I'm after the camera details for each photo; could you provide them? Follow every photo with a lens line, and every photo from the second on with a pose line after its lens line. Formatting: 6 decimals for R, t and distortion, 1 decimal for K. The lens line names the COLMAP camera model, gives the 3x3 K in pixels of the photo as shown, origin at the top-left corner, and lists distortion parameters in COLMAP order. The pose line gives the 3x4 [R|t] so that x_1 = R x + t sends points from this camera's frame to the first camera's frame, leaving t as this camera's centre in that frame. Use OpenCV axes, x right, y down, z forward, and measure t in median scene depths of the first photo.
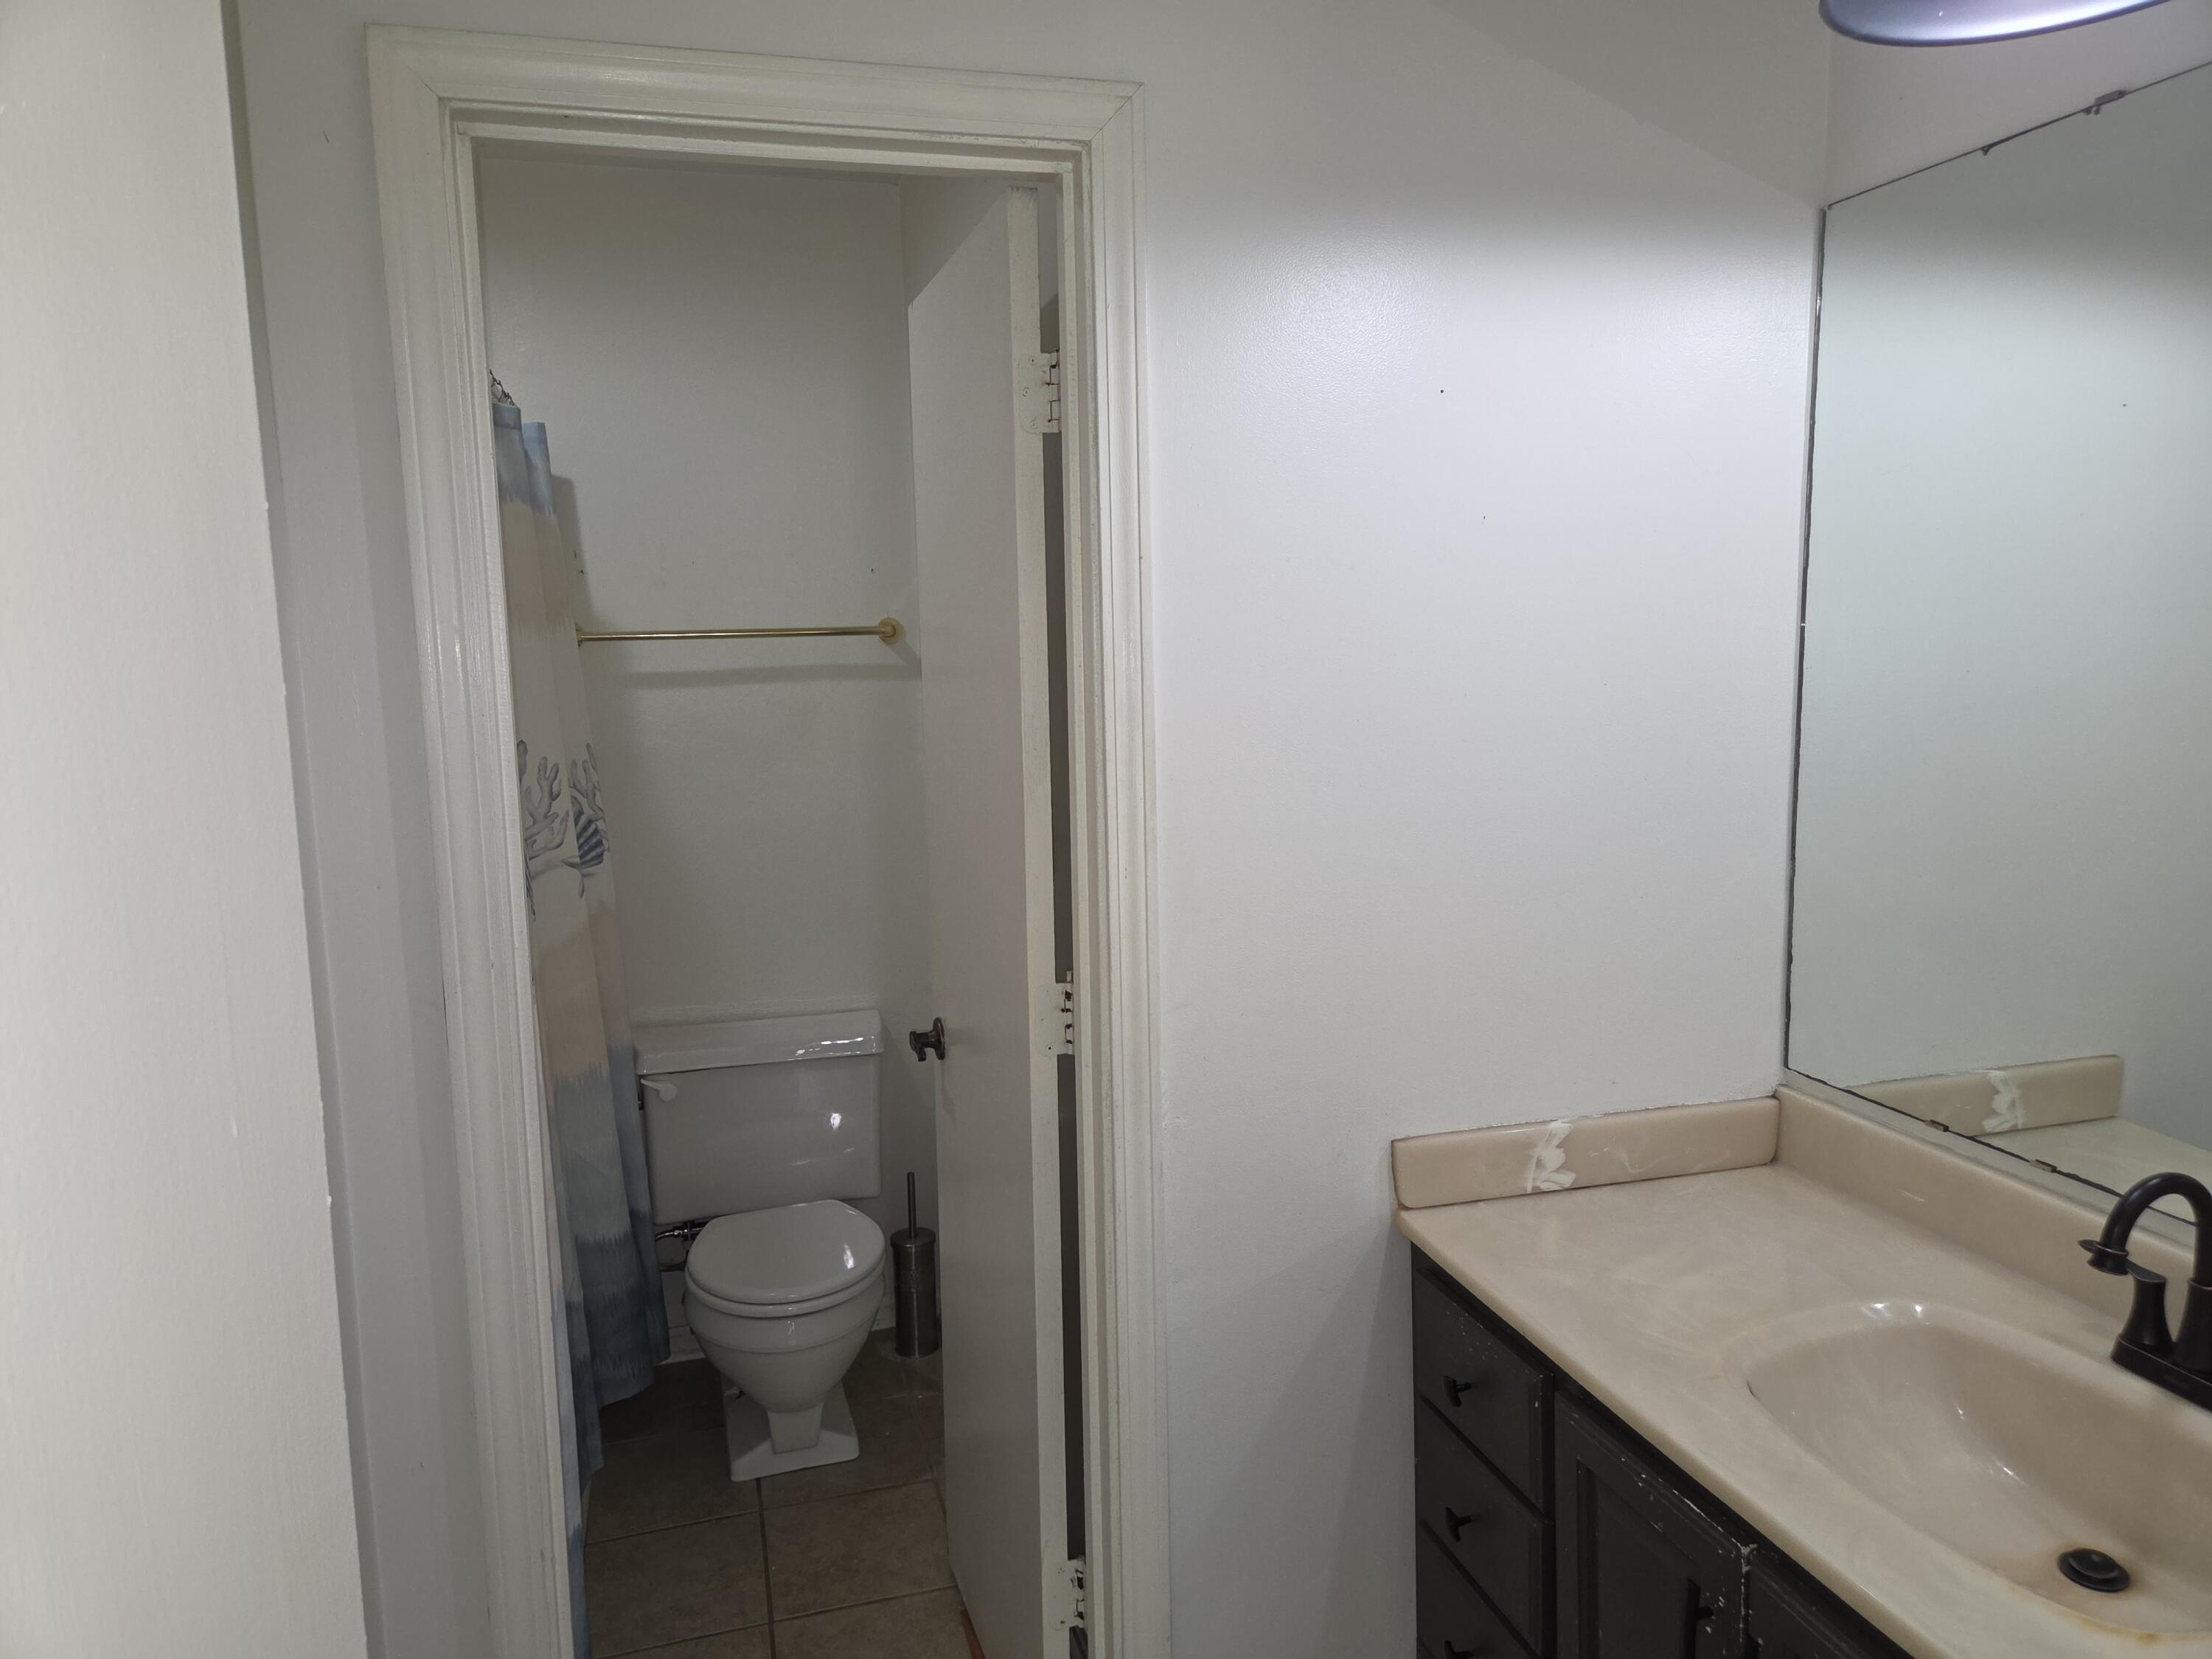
lens RADIAL K [[1531.0, 0, 1106.0], [0, 1531.0, 829.5], [0, 0, 1]] dist [0.068132, -0.081657]
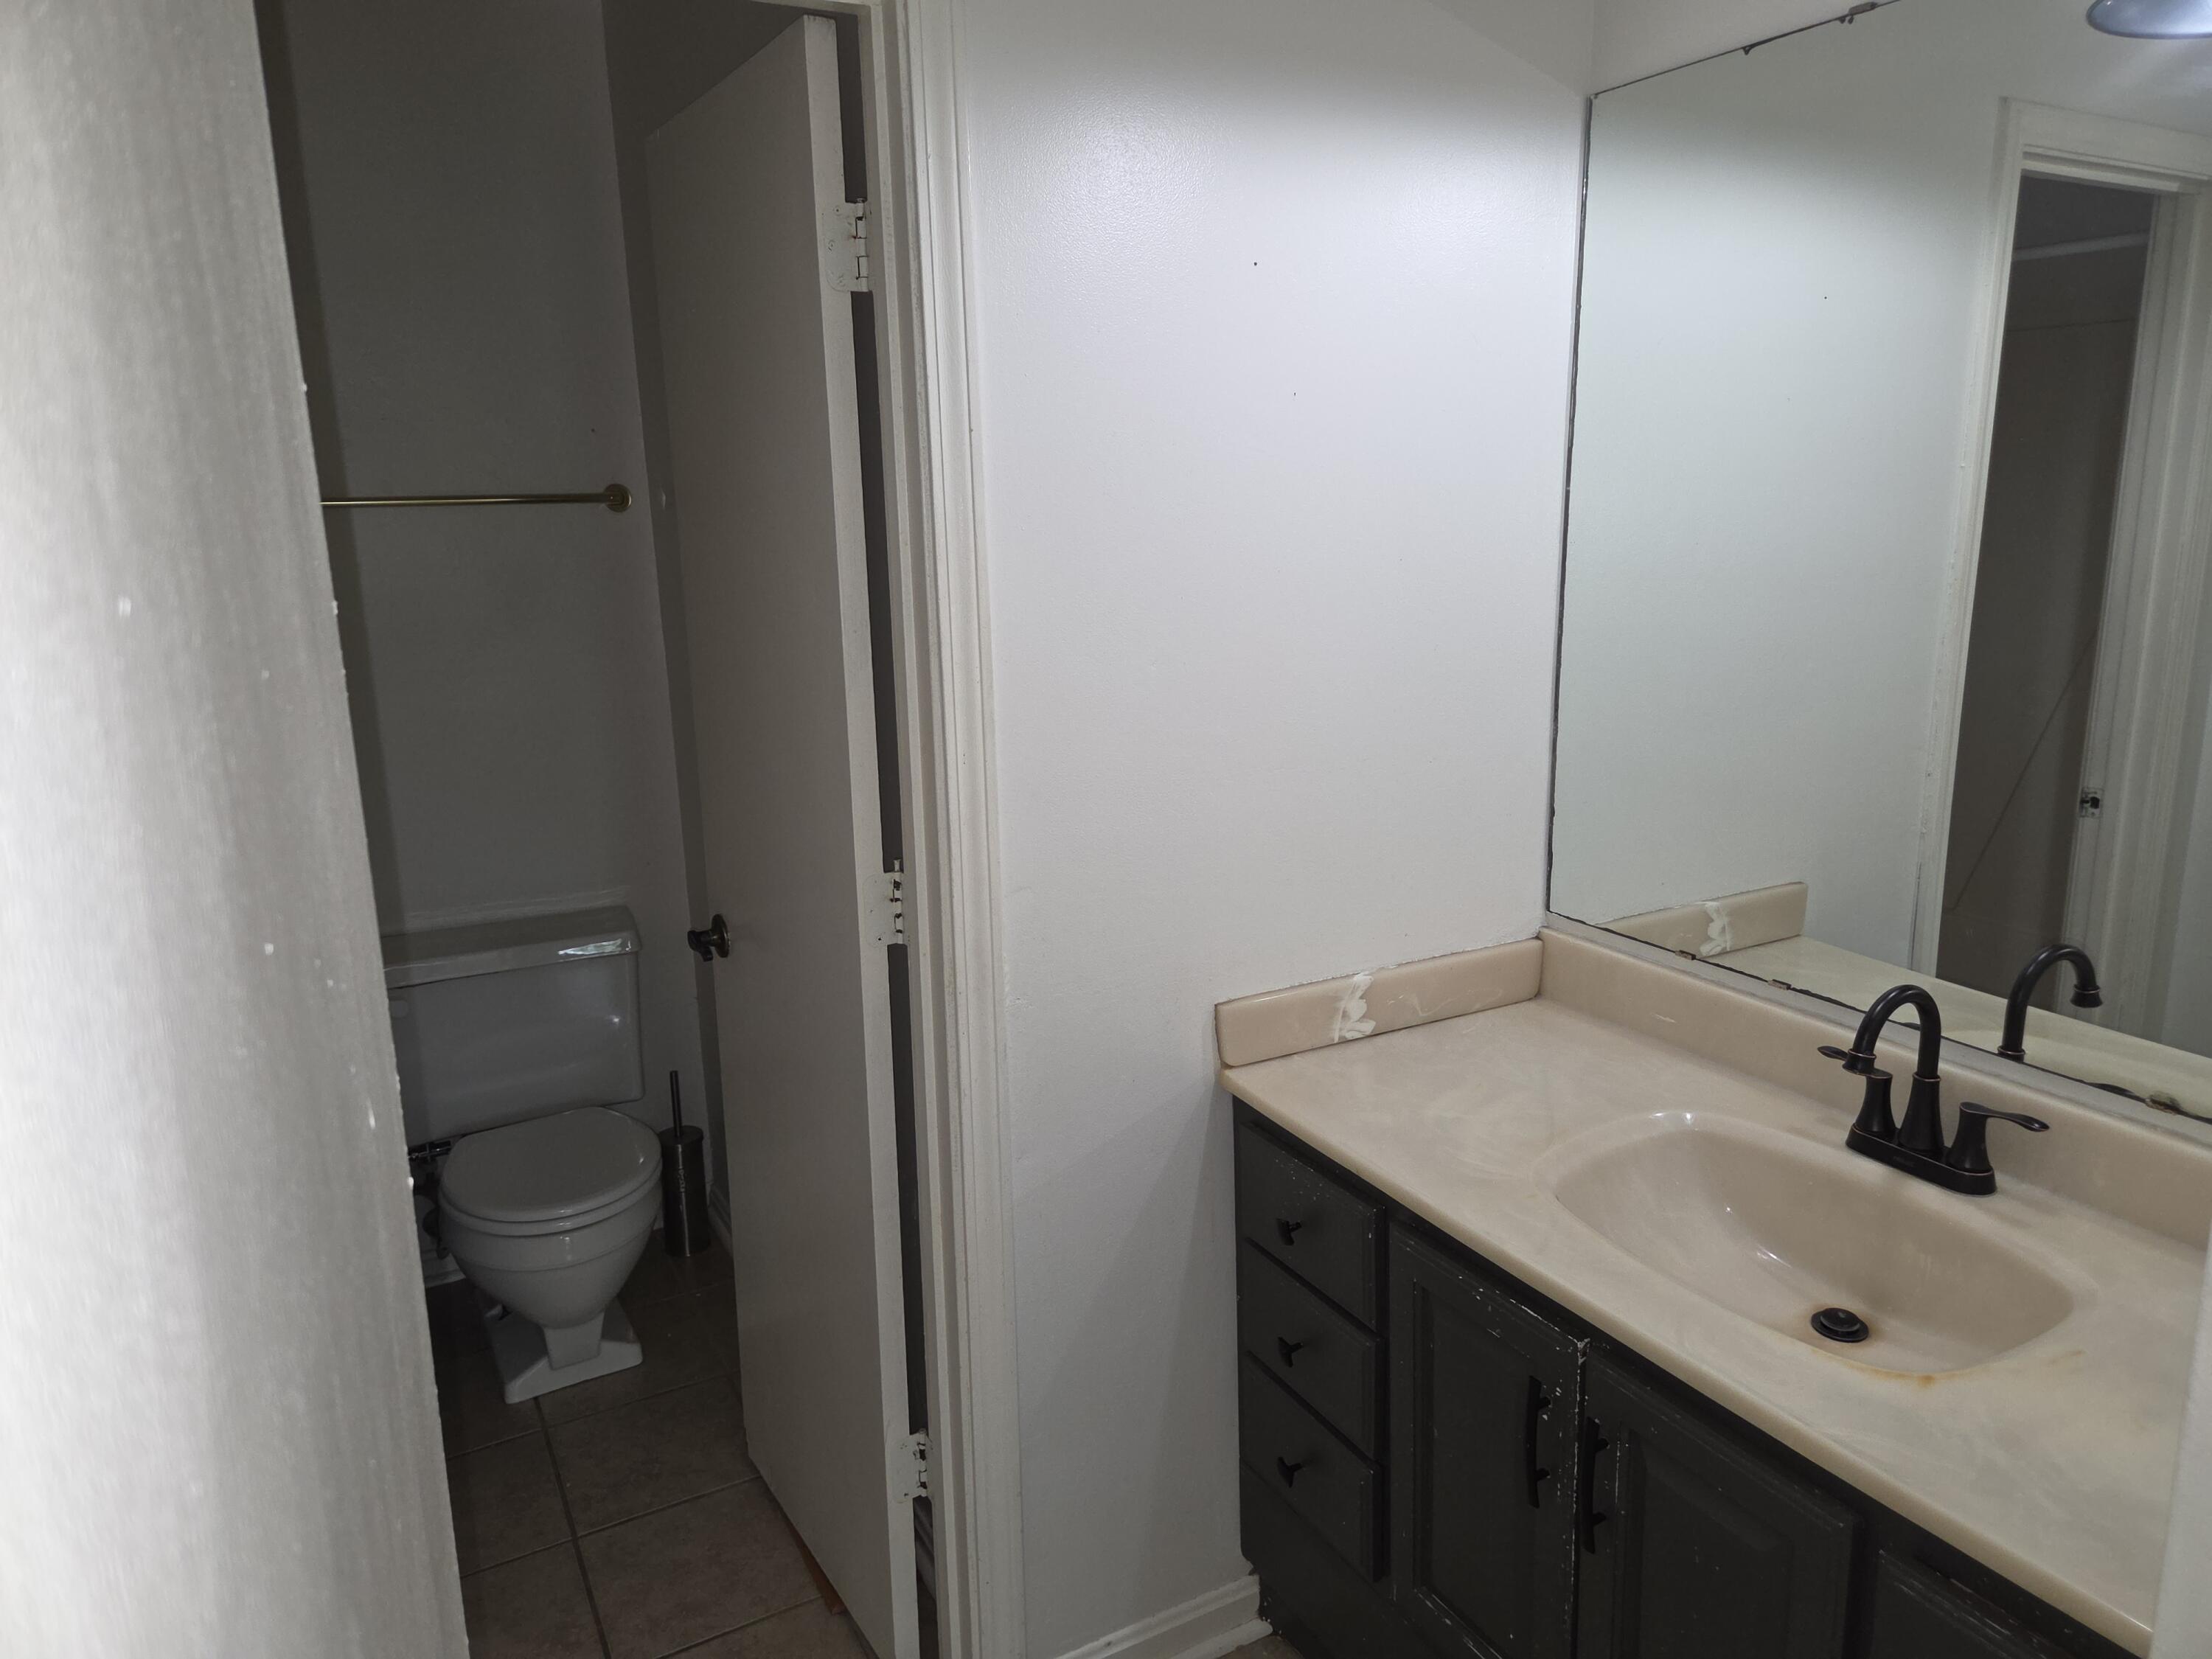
lens RADIAL K [[1531.0, 0, 1106.0], [0, 1531.0, 829.5], [0, 0, 1]] dist [0.068132, -0.081657]
pose [[0.970755, -0.048240, 0.235177, -0.124527], [0.026986, 0.995322, 0.092770, -0.014023], [-0.238552, -0.083711, 0.967515, 0.024032]]
